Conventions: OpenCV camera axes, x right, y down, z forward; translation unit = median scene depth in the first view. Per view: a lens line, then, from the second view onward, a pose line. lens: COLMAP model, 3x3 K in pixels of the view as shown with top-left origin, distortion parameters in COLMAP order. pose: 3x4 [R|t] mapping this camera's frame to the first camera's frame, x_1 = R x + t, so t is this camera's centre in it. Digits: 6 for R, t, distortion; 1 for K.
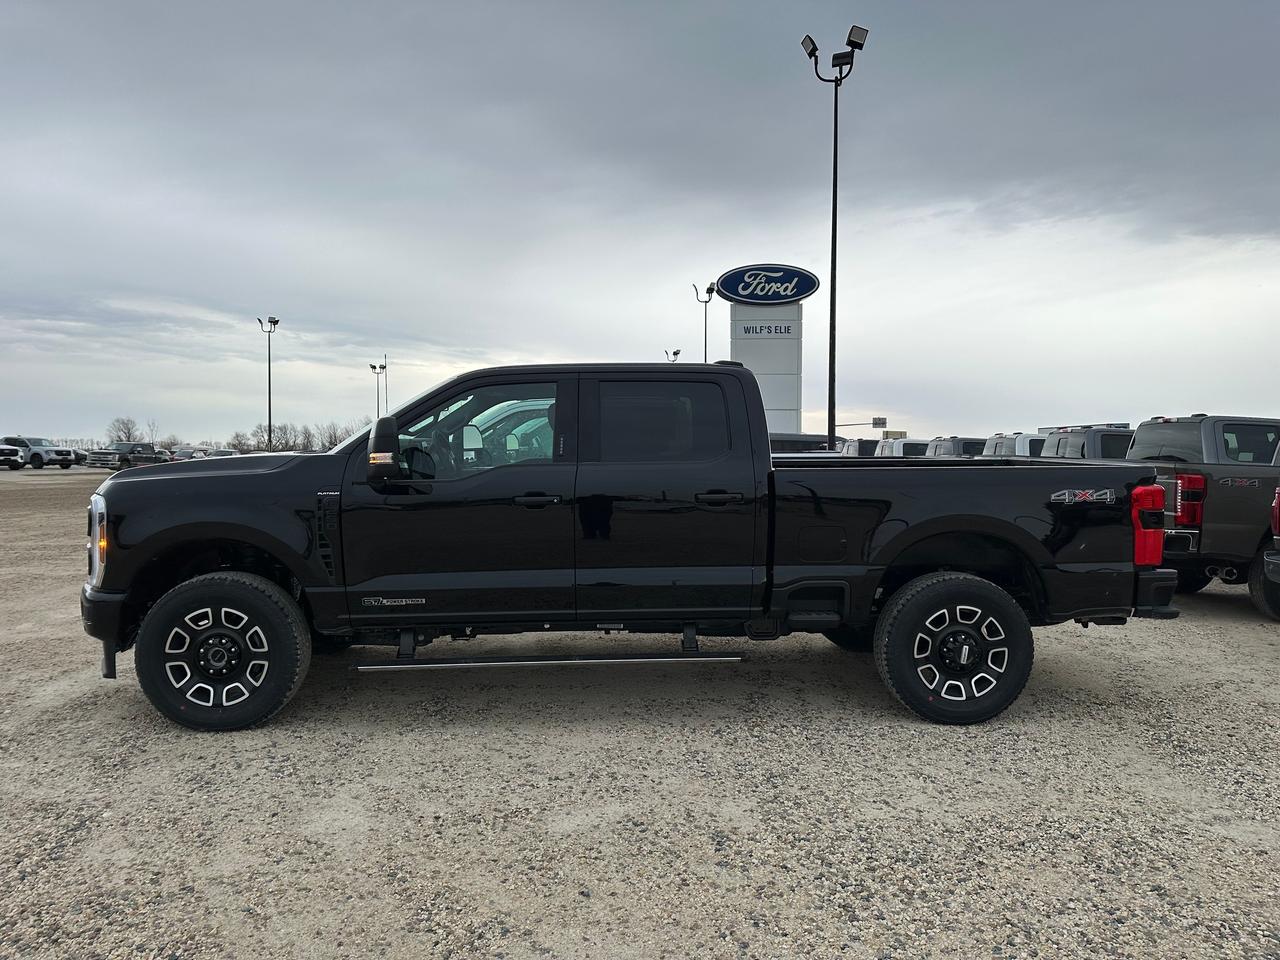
lens RADIAL K [[896.4, 0, 634.0], [0, 896.4, 485.3], [0, 0, 1]] dist [0.044964, -0.038706]
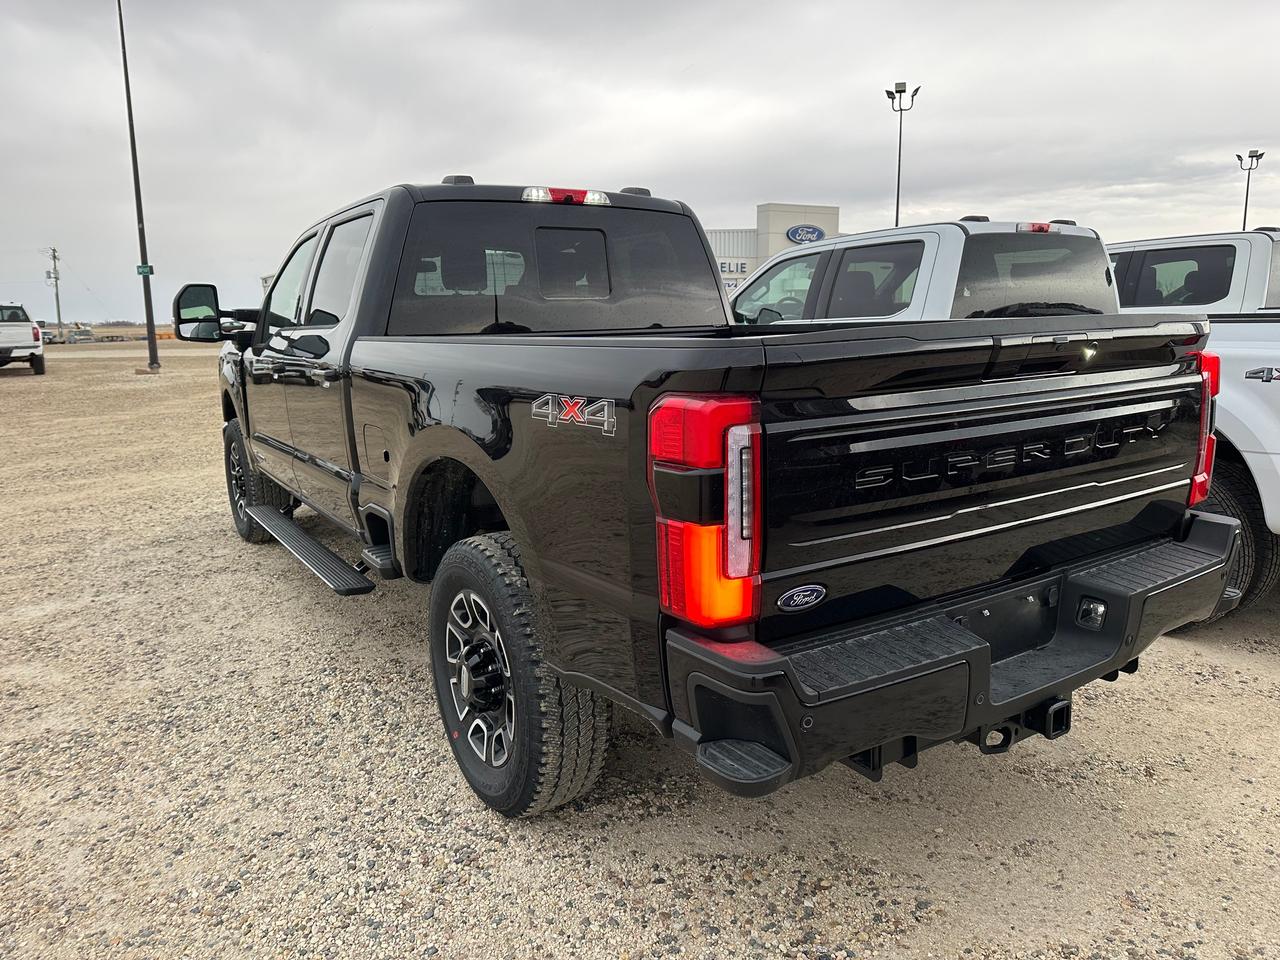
lens RADIAL K [[903.0, 0, 639.7], [0, 903.0, 476.7], [0, 0, 1]] dist [0.040677, -0.043195]
pose [[0.503016, 0.143128, -0.852344, 0.866793], [-0.024578, 0.988162, 0.151430, -0.021689], [0.863928, -0.055223, 0.500579, 0.819207]]
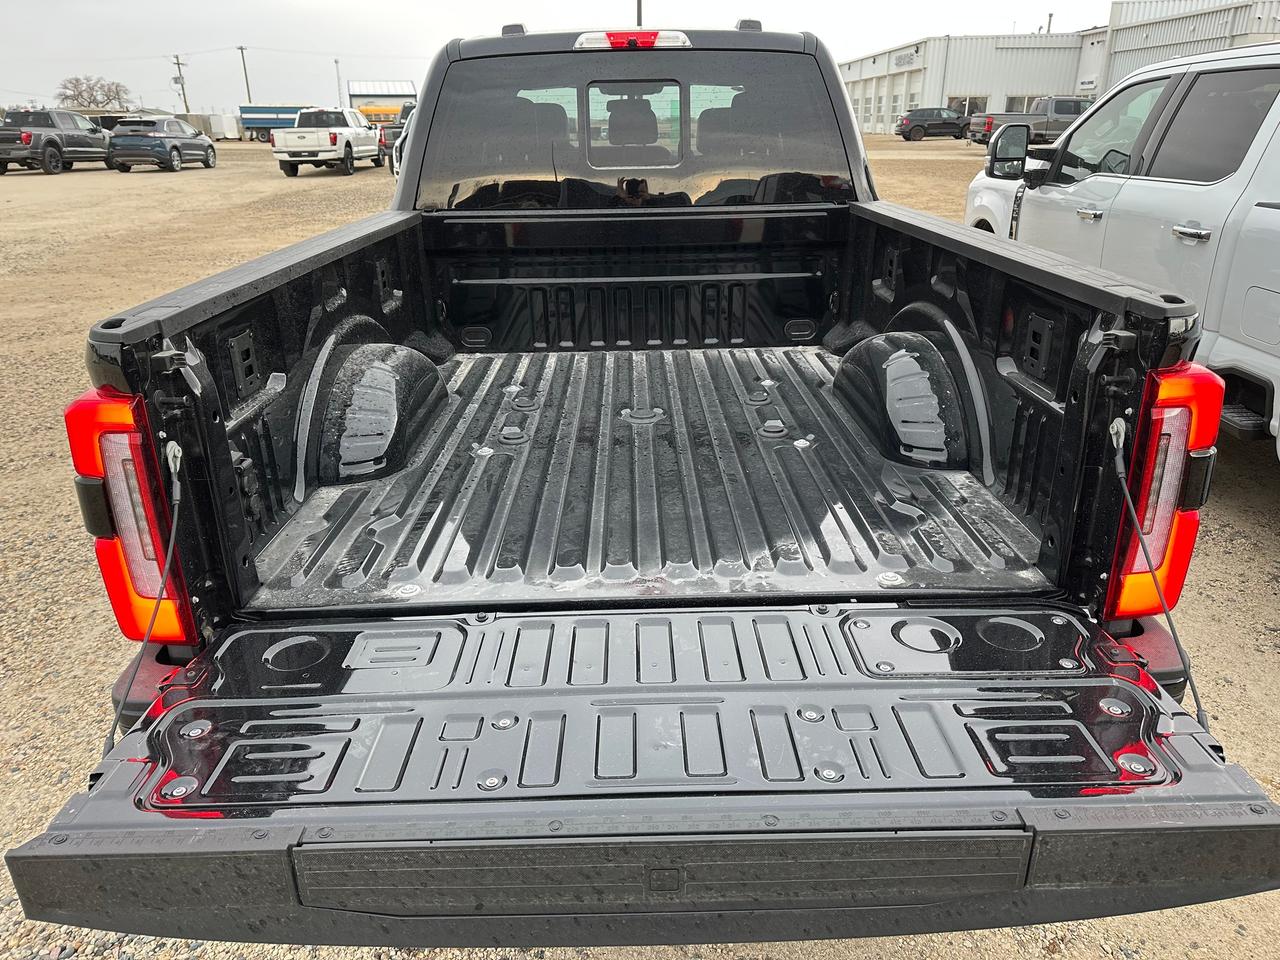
lens RADIAL K [[882.0, 0, 642.7], [0, 882.0, 477.2], [0, 0, 1]] dist [-0.009810, -0.000113]
pose [[-0.027645, 0.381562, -0.923930, 0.860154], [-0.038308, 0.923200, 0.382407, -0.055365], [0.998883, 0.045966, -0.010905, 1.001078]]
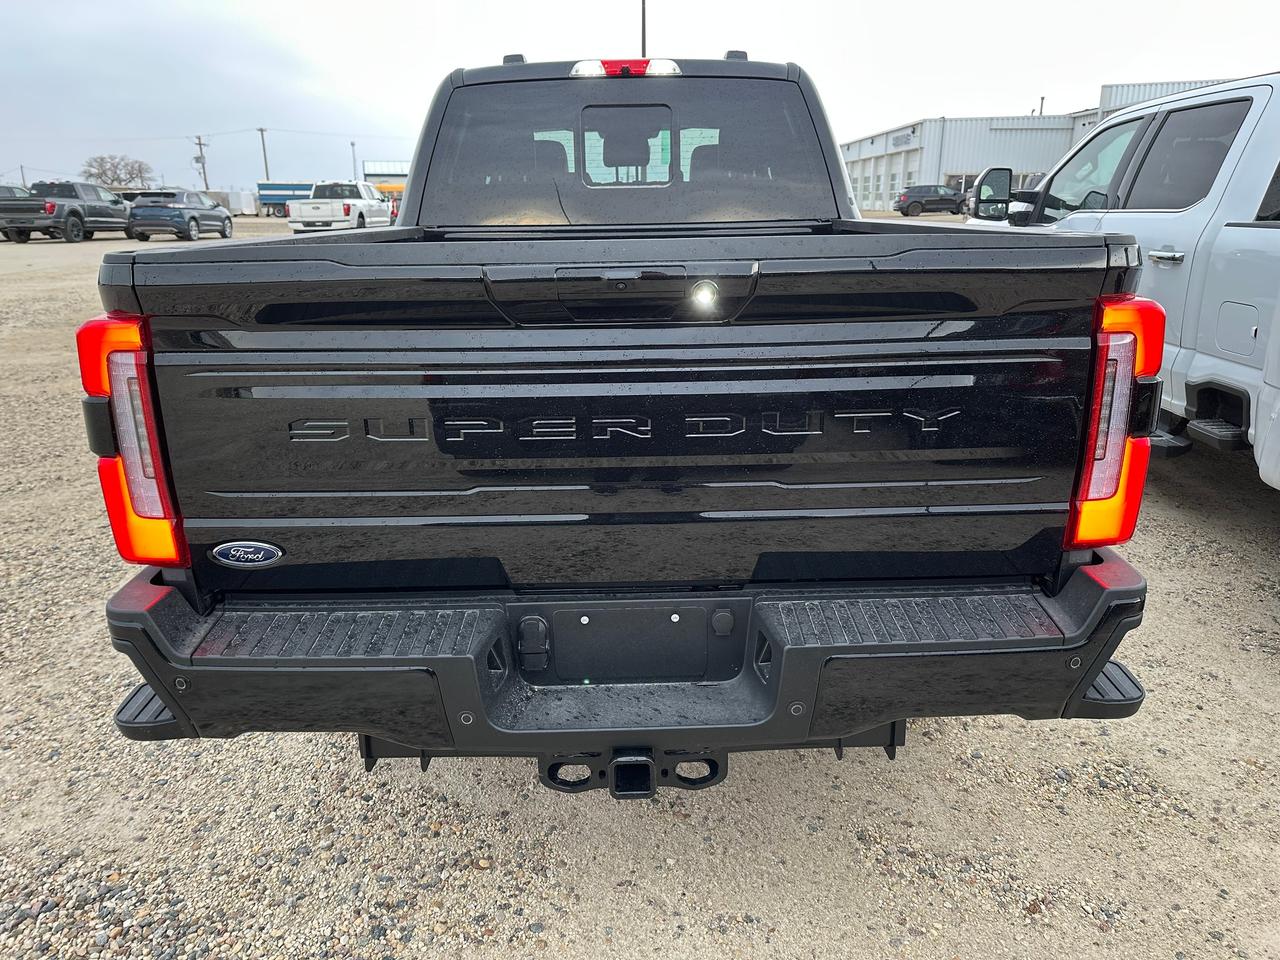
lens RADIAL K [[879.6, 0, 640.0], [0, 879.6, 480.0], [0, 0, 1]] dist [-0.000341, -0.008863]
pose [[-0.036309, 0.310353, -0.949928, 0.875286], [-0.040712, 0.949306, 0.311706, -0.035240], [0.998511, 0.049991, -0.021834, 1.007241]]
